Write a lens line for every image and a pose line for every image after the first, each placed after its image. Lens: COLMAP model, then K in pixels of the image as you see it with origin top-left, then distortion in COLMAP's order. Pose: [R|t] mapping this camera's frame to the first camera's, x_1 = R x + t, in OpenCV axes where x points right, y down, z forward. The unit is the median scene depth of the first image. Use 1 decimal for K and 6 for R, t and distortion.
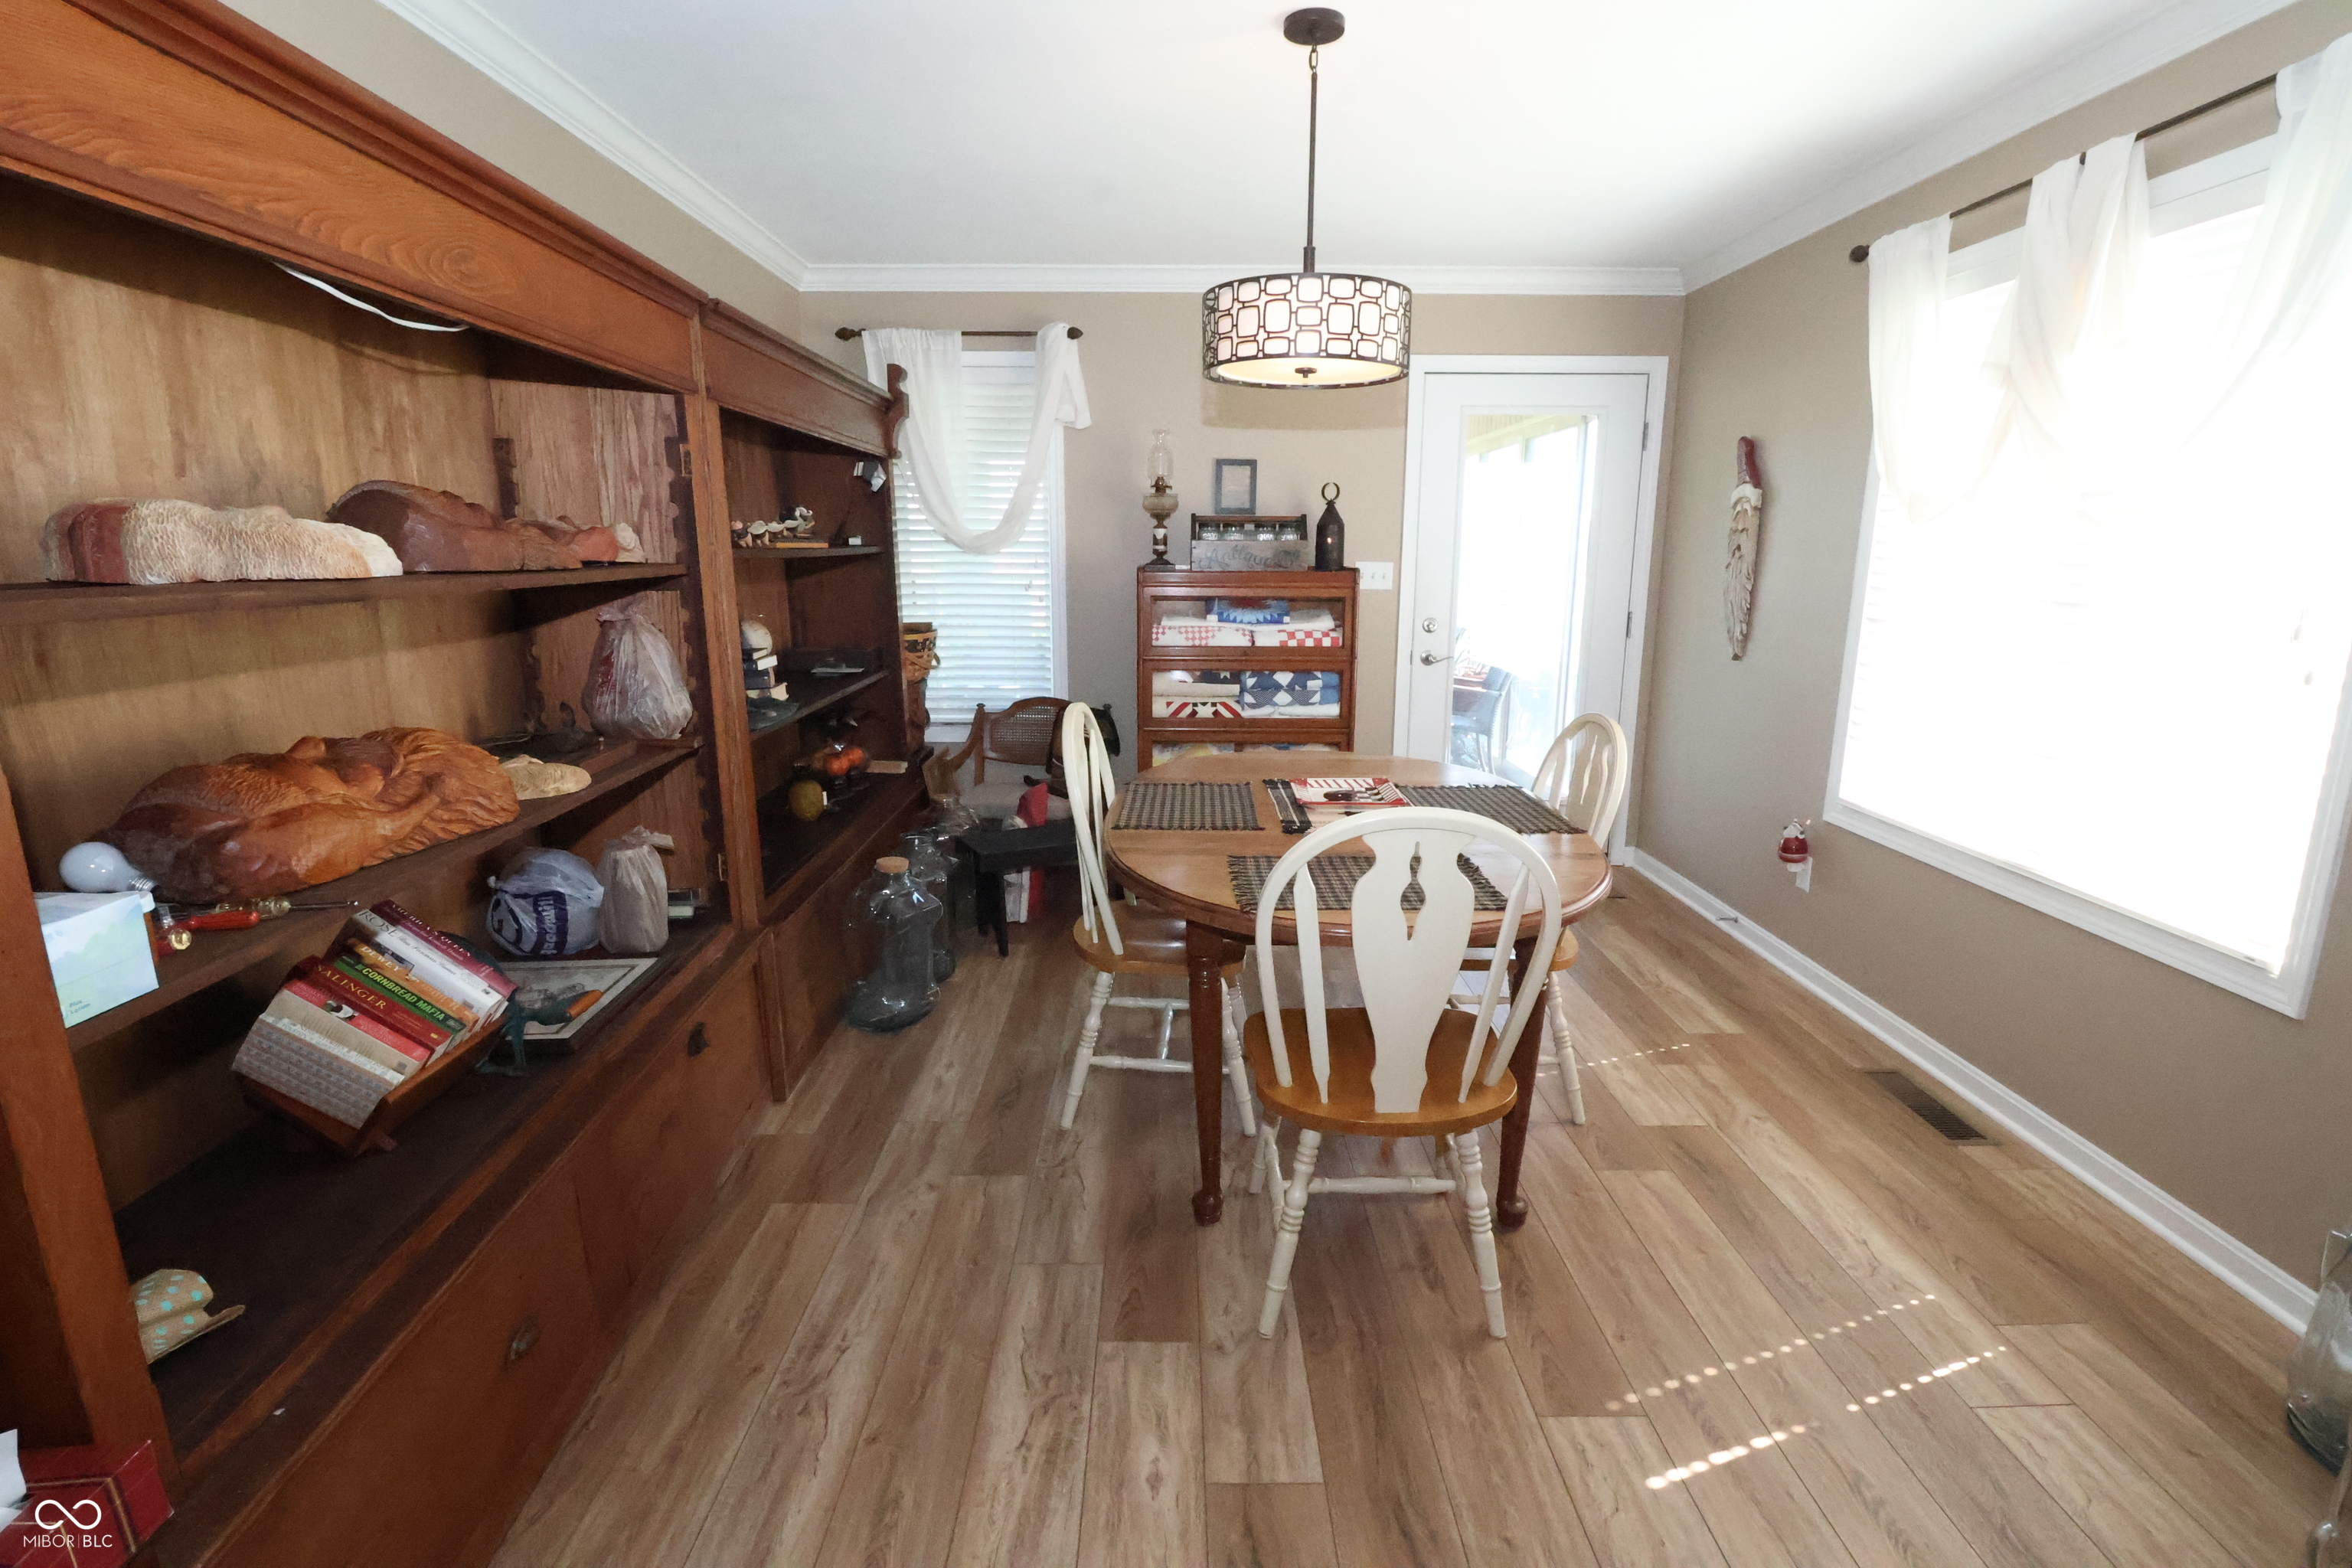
lens RADIAL K [[1098.5, 0, 1176.0], [0, 1098.5, 784.0], [0, 0, 1]] dist [-0.000479, -0.015544]
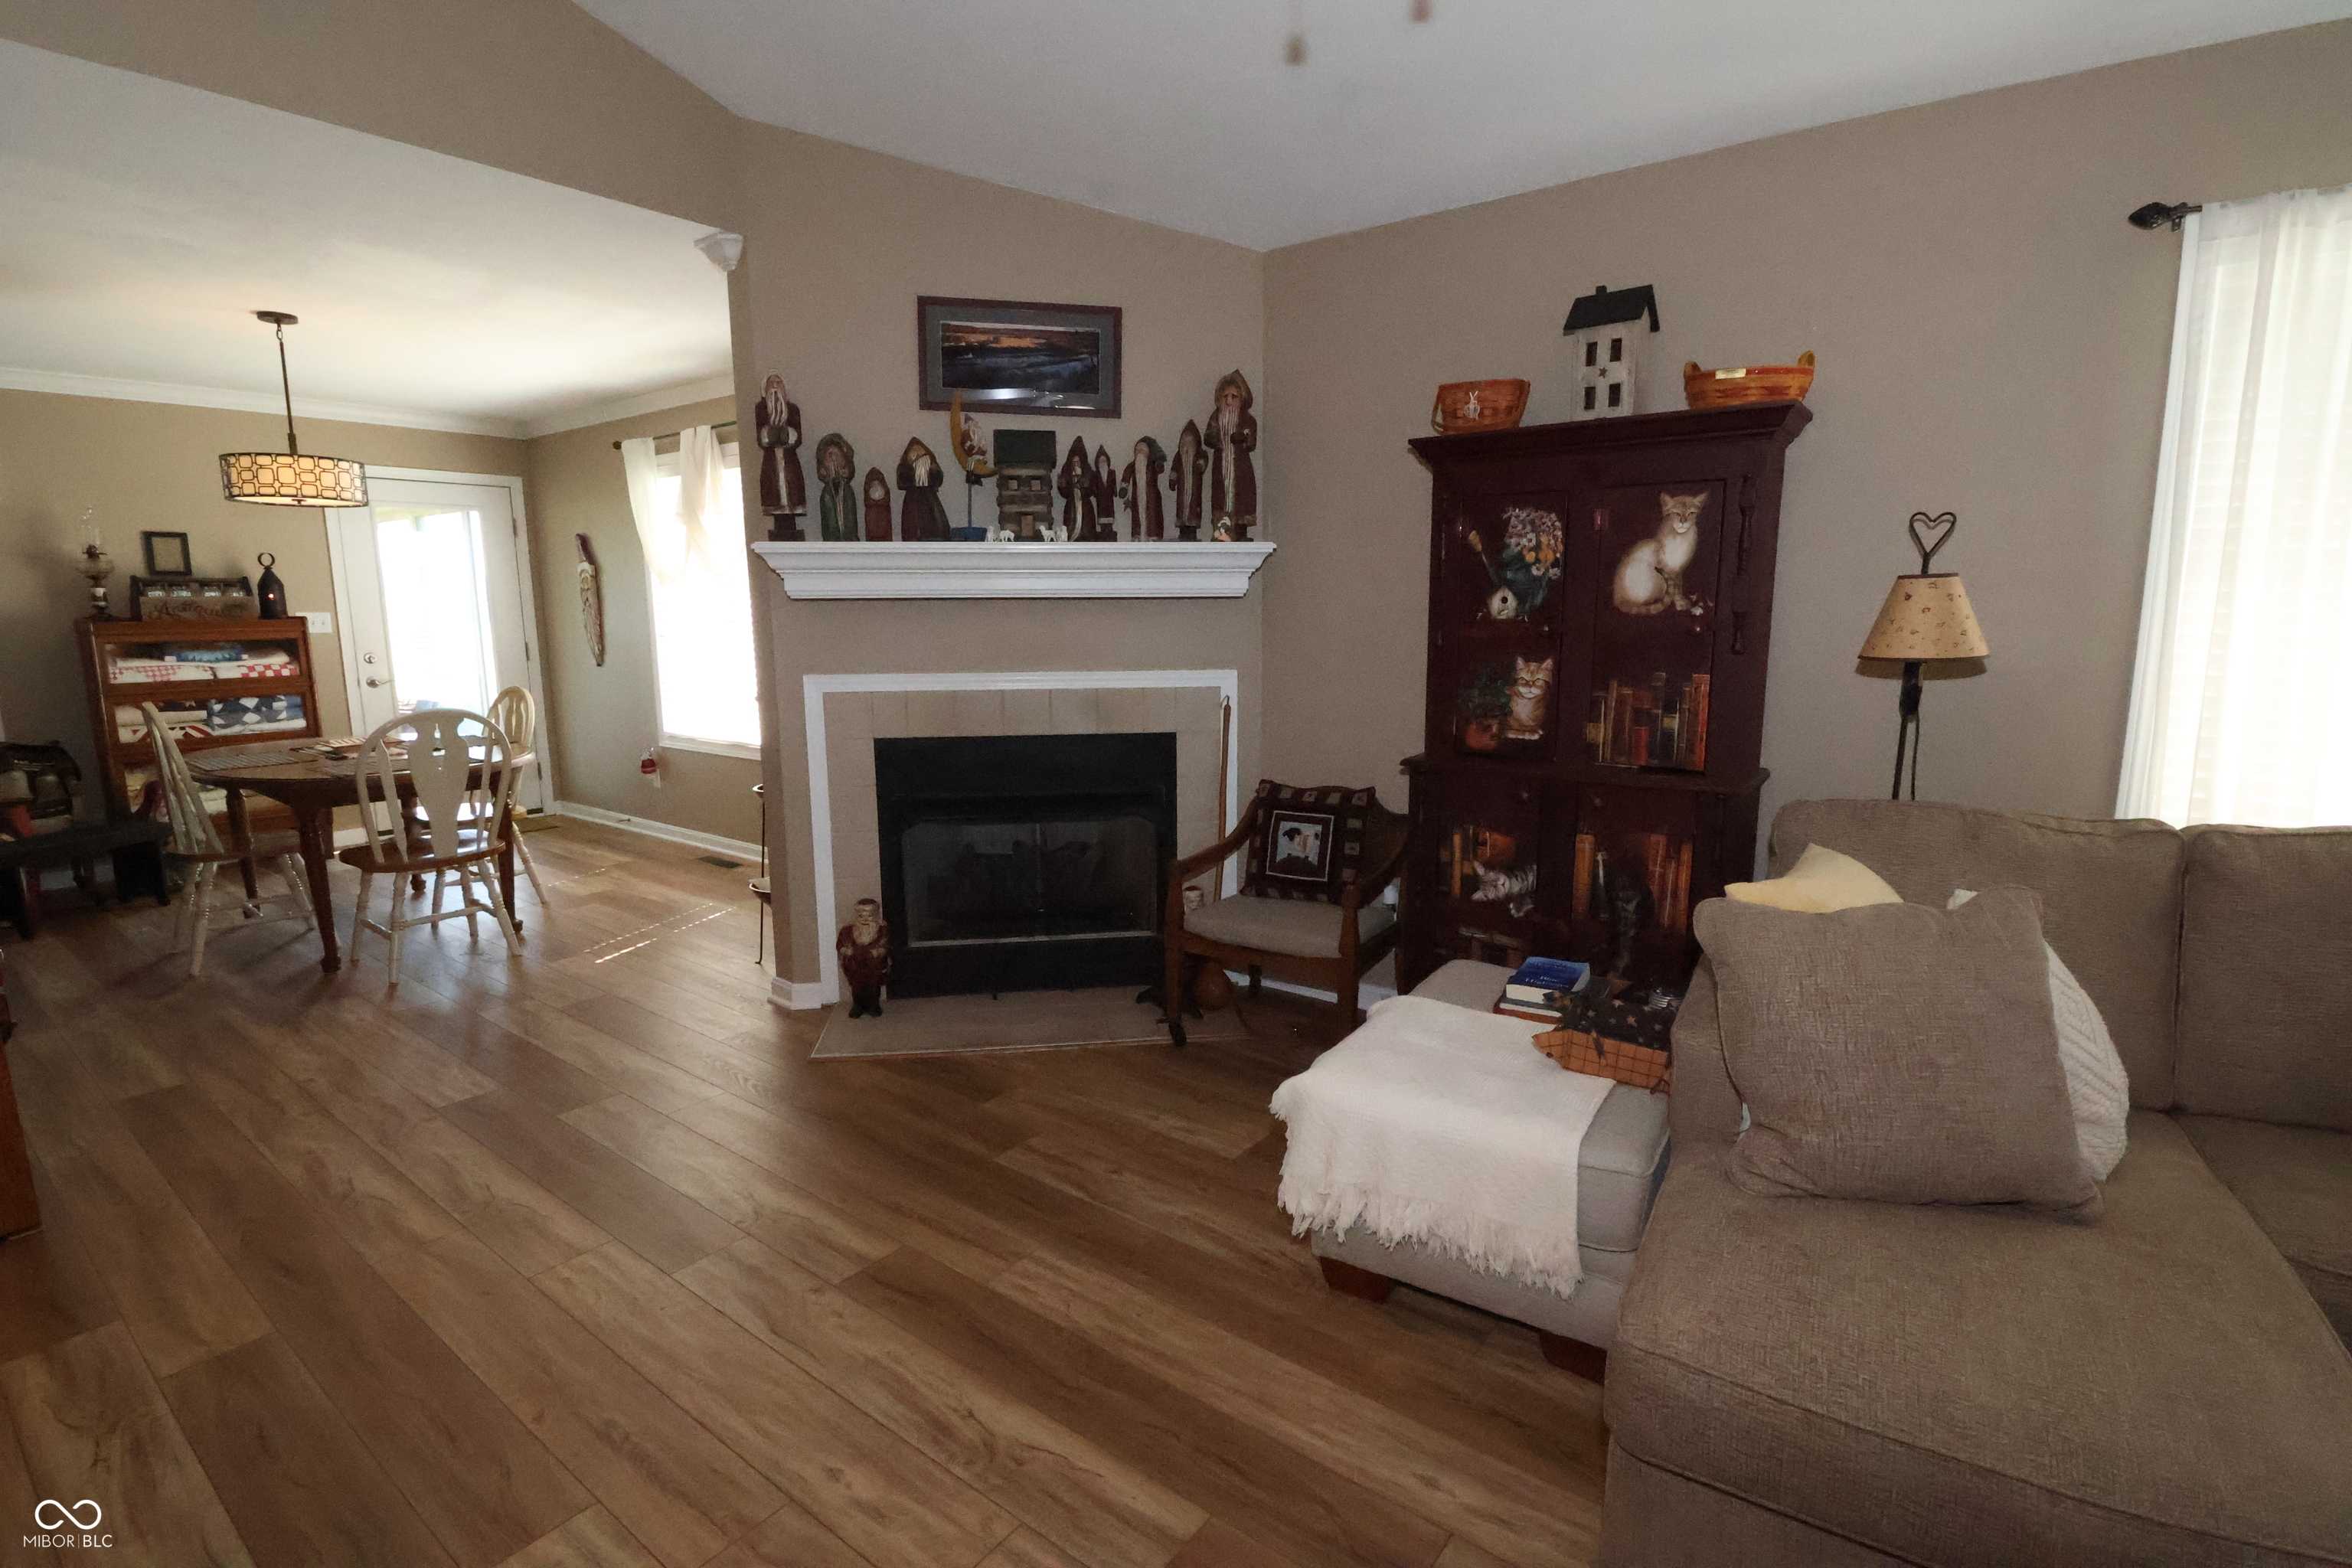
lens RADIAL K [[1108.2, 0, 1196.2], [0, 1108.2, 787.9], [0, 0, 1]] dist [-0.011552, -0.005516]
pose [[0.603468, -0.136516, 0.785614, -0.255748], [0.174175, 0.984012, 0.037200, 0.148601], [-0.778132, 0.114385, 0.617598, -0.647543]]
